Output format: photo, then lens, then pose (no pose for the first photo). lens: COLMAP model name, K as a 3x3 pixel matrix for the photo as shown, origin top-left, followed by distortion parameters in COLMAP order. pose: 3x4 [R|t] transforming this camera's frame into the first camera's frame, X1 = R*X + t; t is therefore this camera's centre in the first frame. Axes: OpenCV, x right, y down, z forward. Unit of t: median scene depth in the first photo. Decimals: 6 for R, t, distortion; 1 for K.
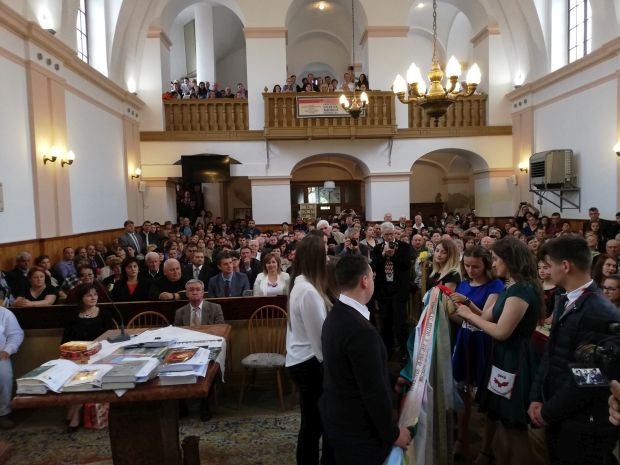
lens RADIAL K [[464.8, 0, 310.7], [0, 464.8, 231.2], [0, 0, 1]] dist [0.016554, -0.032826]
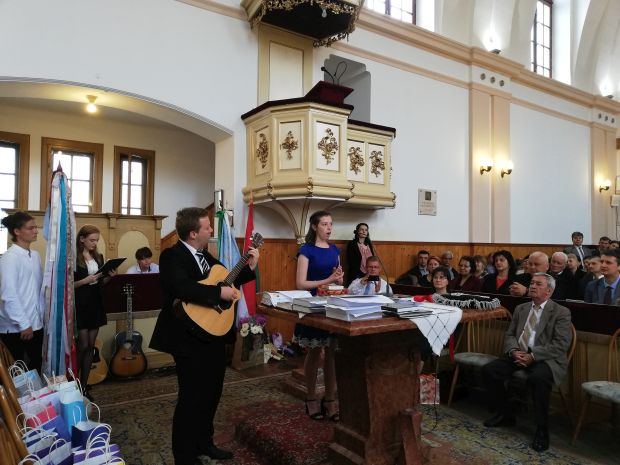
lens RADIAL K [[464.8, 0, 309.0], [0, 464.8, 229.7], [0, 0, 1]] dist [0.016554, -0.032826]
pose [[0.508469, 0.006731, -0.861054, 0.139318], [-0.073526, 0.996657, -0.035627, 0.046349], [0.857936, 0.081425, 0.507264, 0.112024]]
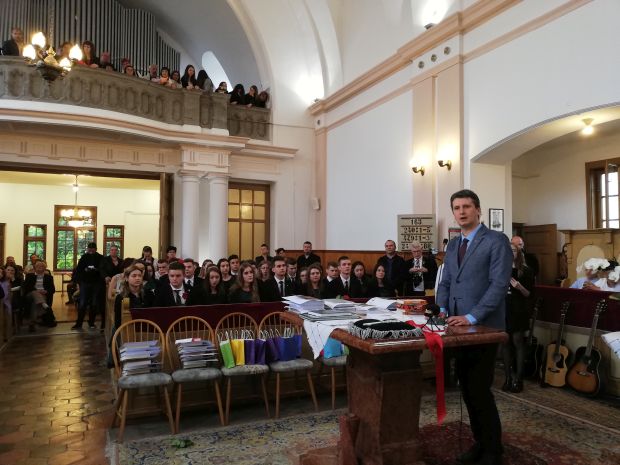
lens RADIAL K [[464.8, 0, 306.4], [0, 464.8, 229.5], [0, 0, 1]] dist [0.016554, -0.032826]
pose [[-0.932232, 0.013919, -0.361594, 0.064254], [0.003401, 0.999553, 0.029708, 0.002123], [0.361846, 0.026465, -0.931862, 0.630611]]
